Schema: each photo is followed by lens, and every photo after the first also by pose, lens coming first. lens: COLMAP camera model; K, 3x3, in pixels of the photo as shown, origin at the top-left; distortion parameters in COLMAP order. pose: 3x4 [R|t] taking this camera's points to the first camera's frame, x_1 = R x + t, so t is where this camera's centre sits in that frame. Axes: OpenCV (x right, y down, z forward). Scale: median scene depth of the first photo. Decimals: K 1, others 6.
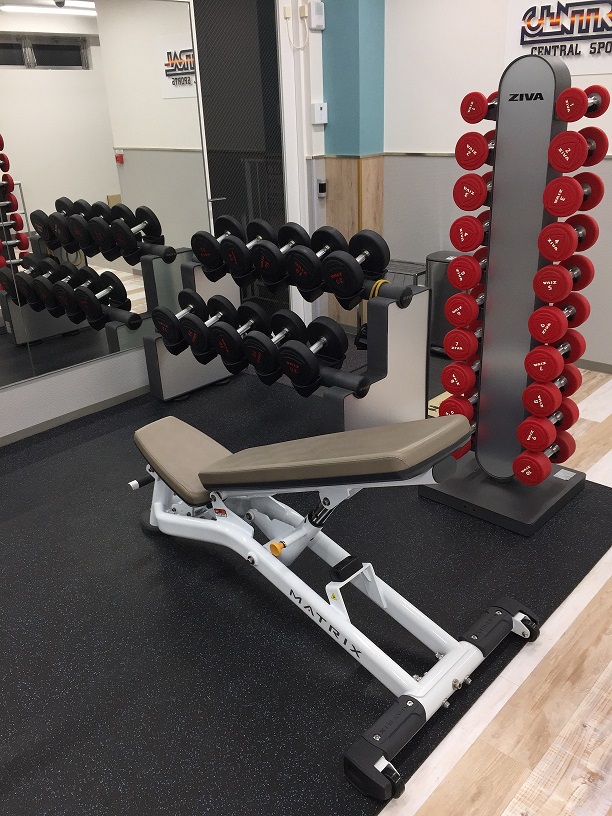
lens RADIAL K [[708.6, 0, 308.8], [0, 708.6, 408.0], [0, 0, 1]] dist [0.065914, -0.052169]
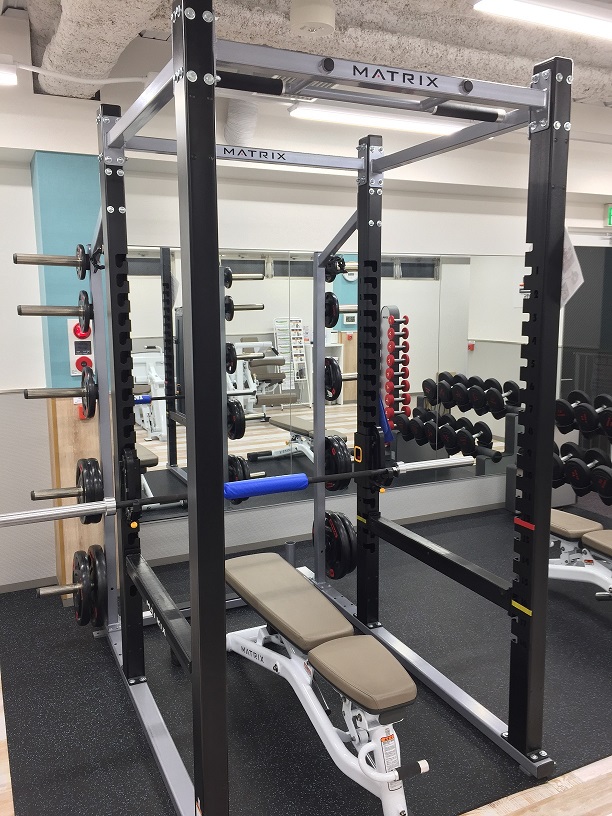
lens RADIAL K [[708.6, 0, 307.2], [0, 708.6, 410.9], [0, 0, 1]] dist [0.065914, -0.052169]
pose [[0.928066, 0.091708, -0.360947, -0.076872], [-0.175254, 0.962729, -0.206005, 0.125467], [0.328602, 0.254444, 0.909549, -0.371155]]
